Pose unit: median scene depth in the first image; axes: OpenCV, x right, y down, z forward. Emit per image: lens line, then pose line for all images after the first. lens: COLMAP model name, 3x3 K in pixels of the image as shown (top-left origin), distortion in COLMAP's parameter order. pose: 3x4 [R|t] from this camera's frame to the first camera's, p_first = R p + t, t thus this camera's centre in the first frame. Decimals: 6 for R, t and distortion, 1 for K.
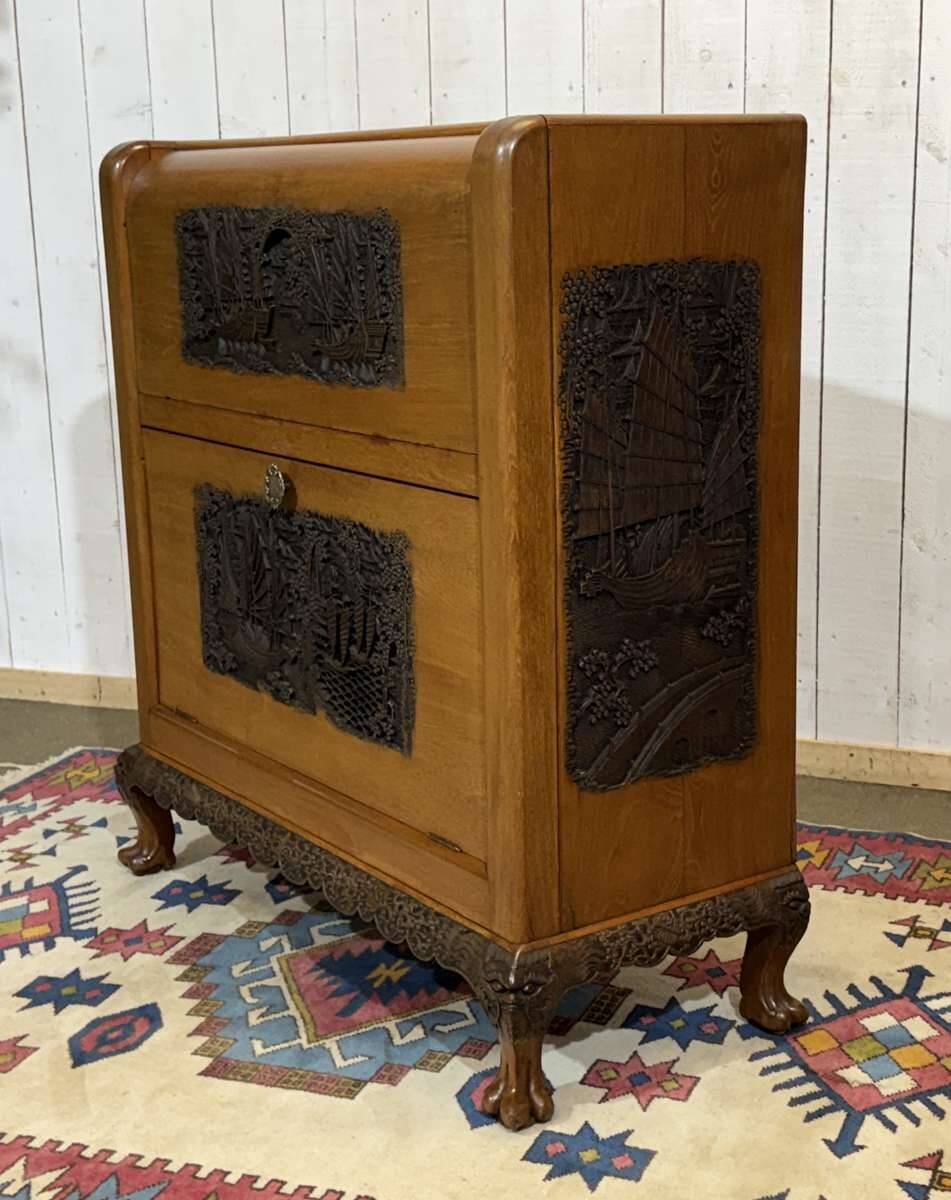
lens RADIAL K [[1853.3, 0, 518.2], [0, 1853.3, 603.4], [0, 0, 1]] dist [0.123525, 0.000000]
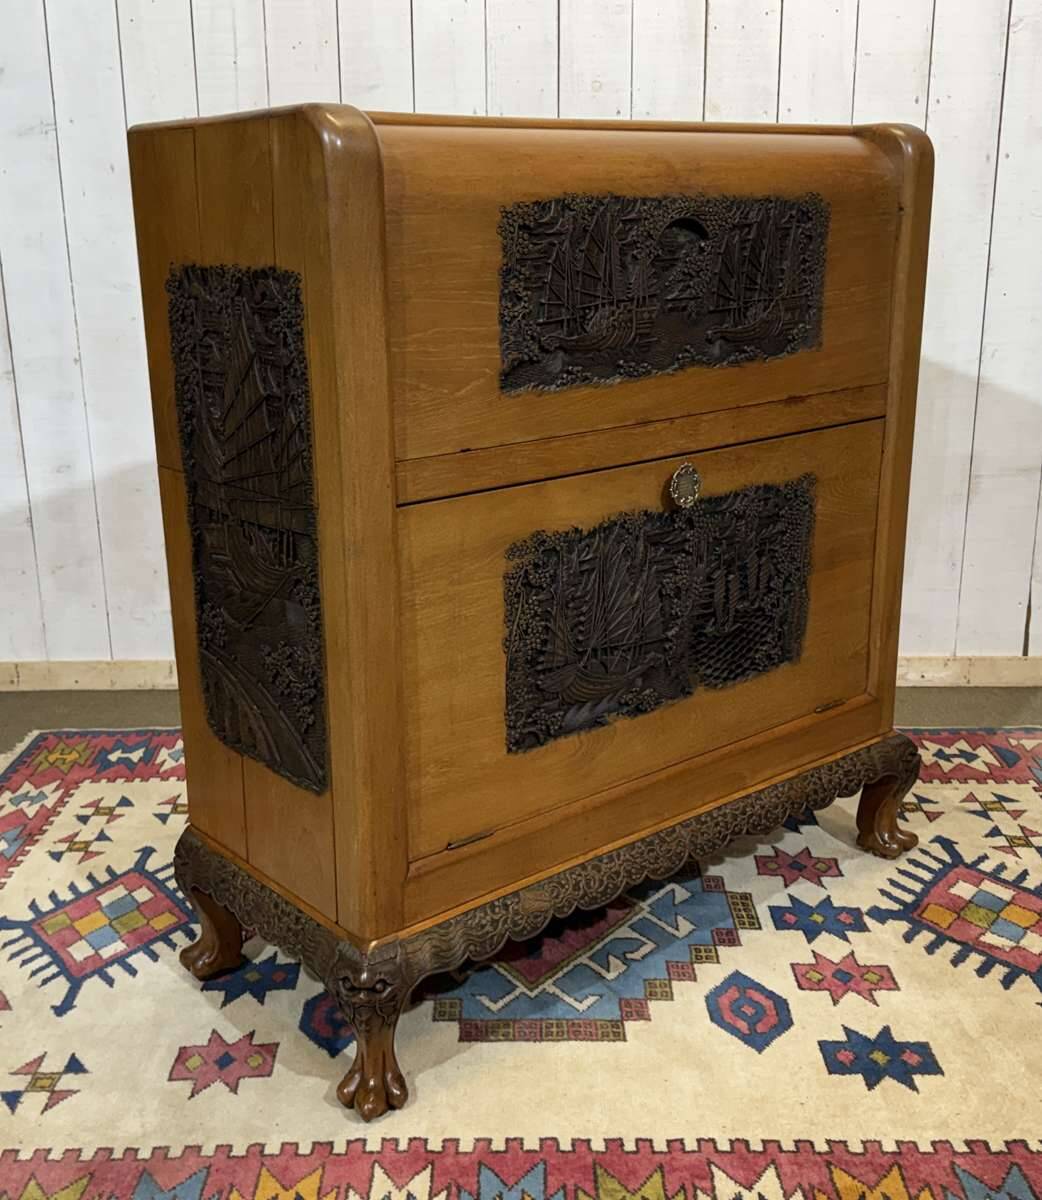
lens RADIAL K [[1362.8, 0, 470.7], [0, 1362.8, 600.8], [0, 0, 1]] dist [0.051119, 0.000000]
pose [[0.943560, -0.087034, 0.319562, -0.371732], [0.074180, 0.995878, 0.052203, -0.030226], [-0.322788, -0.025552, 0.946126, 0.275039]]
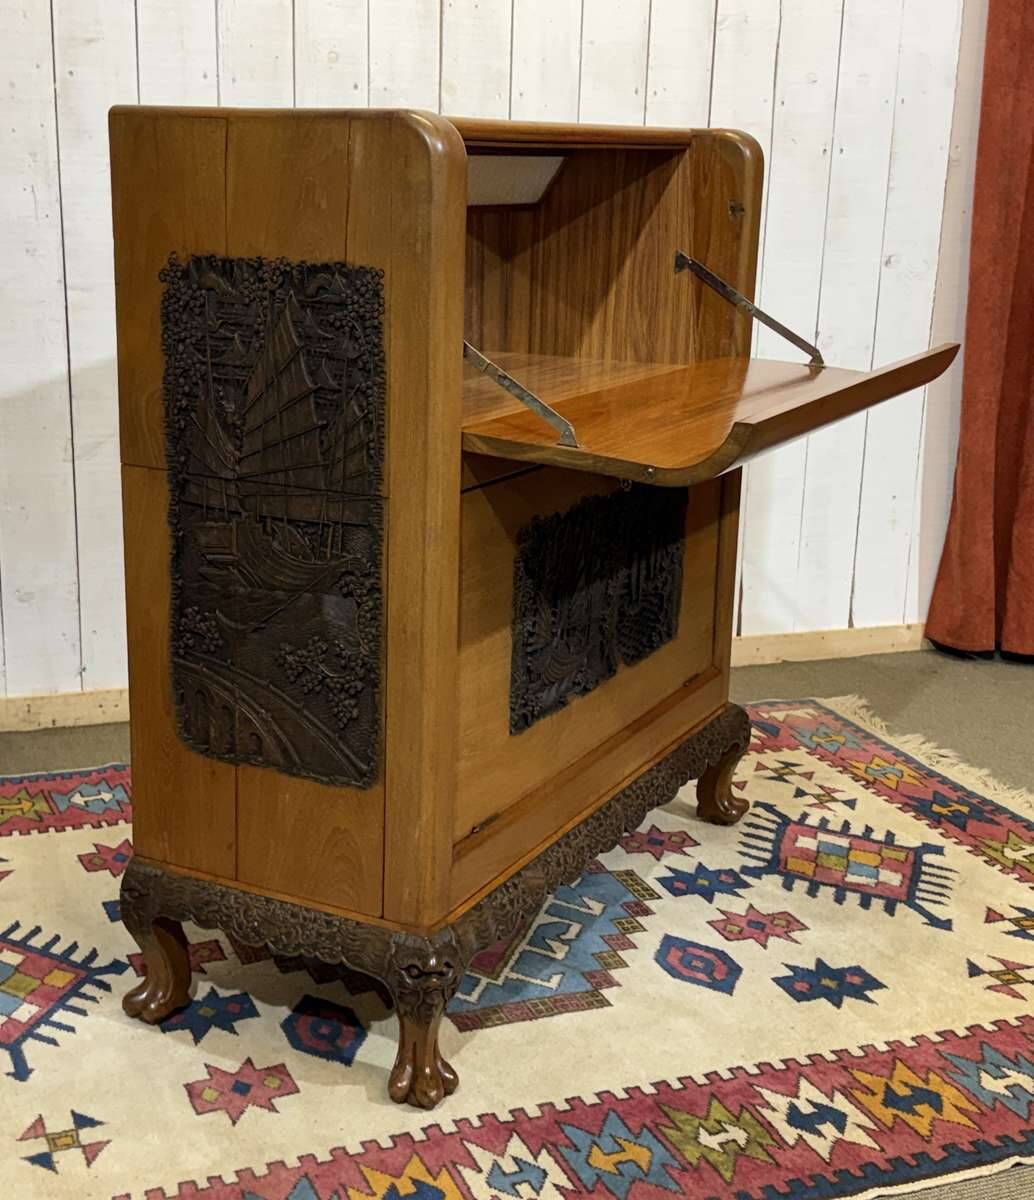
lens RADIAL K [[1681.2, 0, 447.9], [0, 1681.2, 606.5], [0, 0, 1]] dist [0.092634, 0.000000]
pose [[0.750866, -0.134017, 0.646715, -0.721150], [0.116725, 0.990710, 0.069779, -0.046271], [-0.650058, 0.023093, 0.759534, 0.278232]]
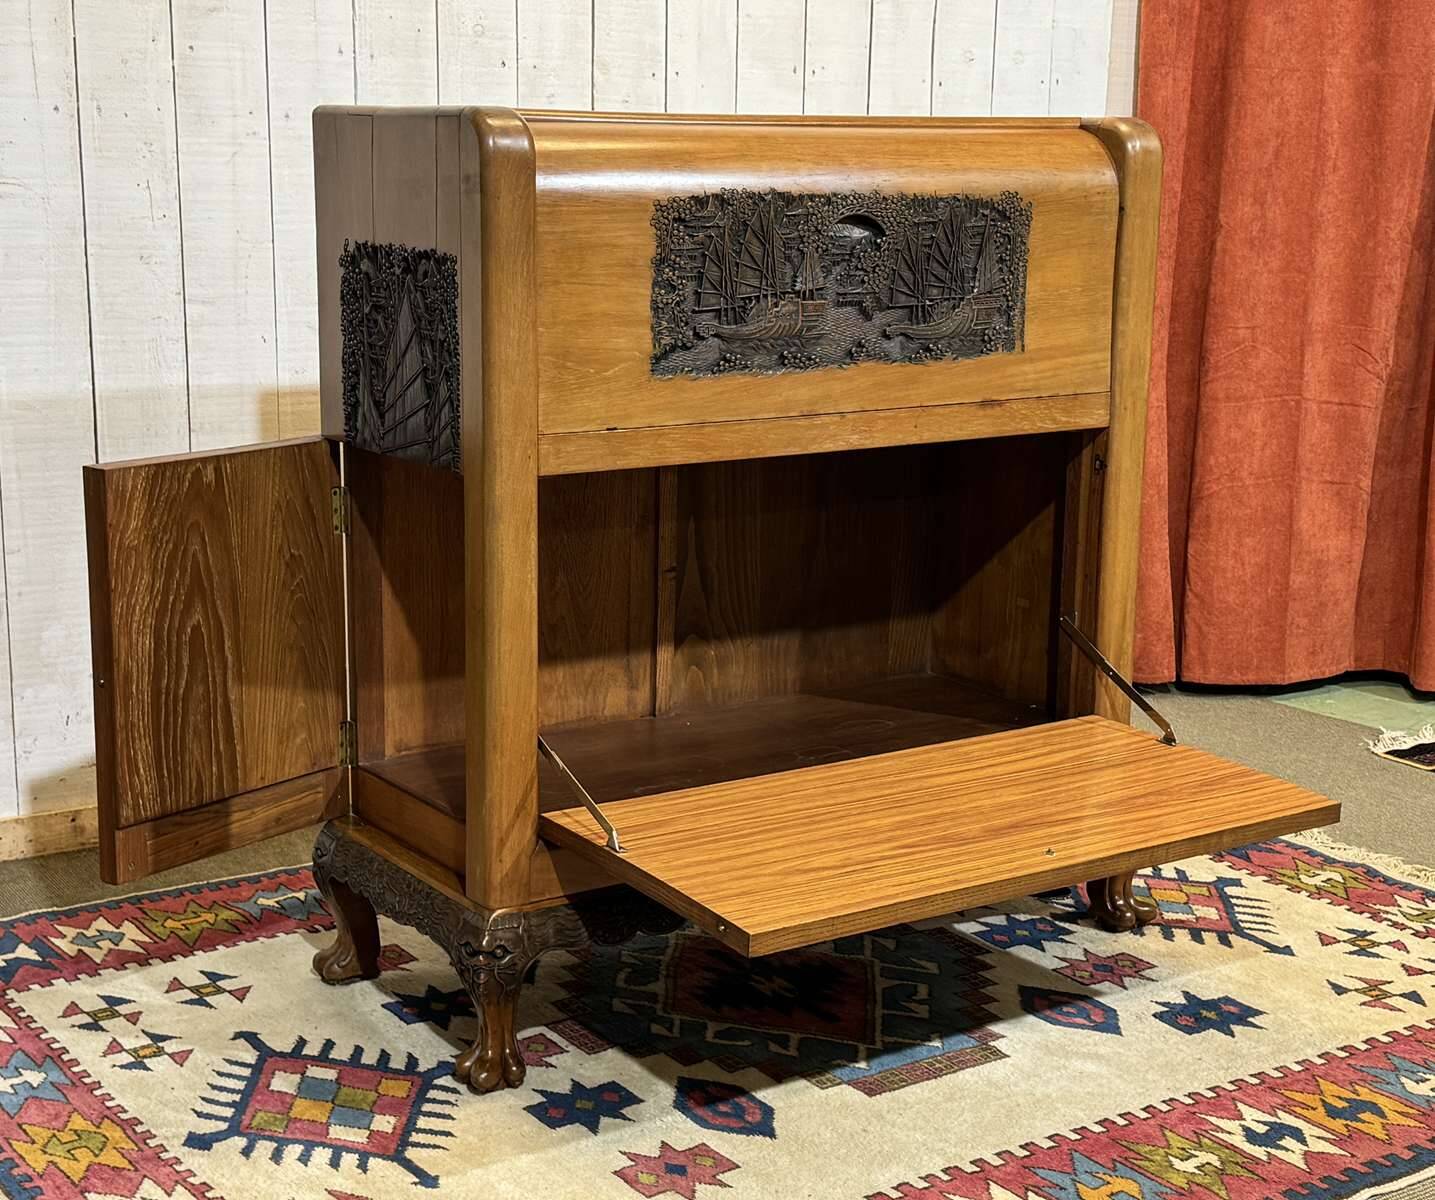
lens RADIAL K [[2203.3, 0, 692.2], [0, 2203.3, 608.3], [0, 0, 1]] dist [0.116770, 0.000000]
pose [[0.577111, -0.140228, 0.804536, -1.053480], [0.157311, 0.985787, 0.058976, -0.071099], [-0.801371, 0.092526, 0.590968, 0.369959]]
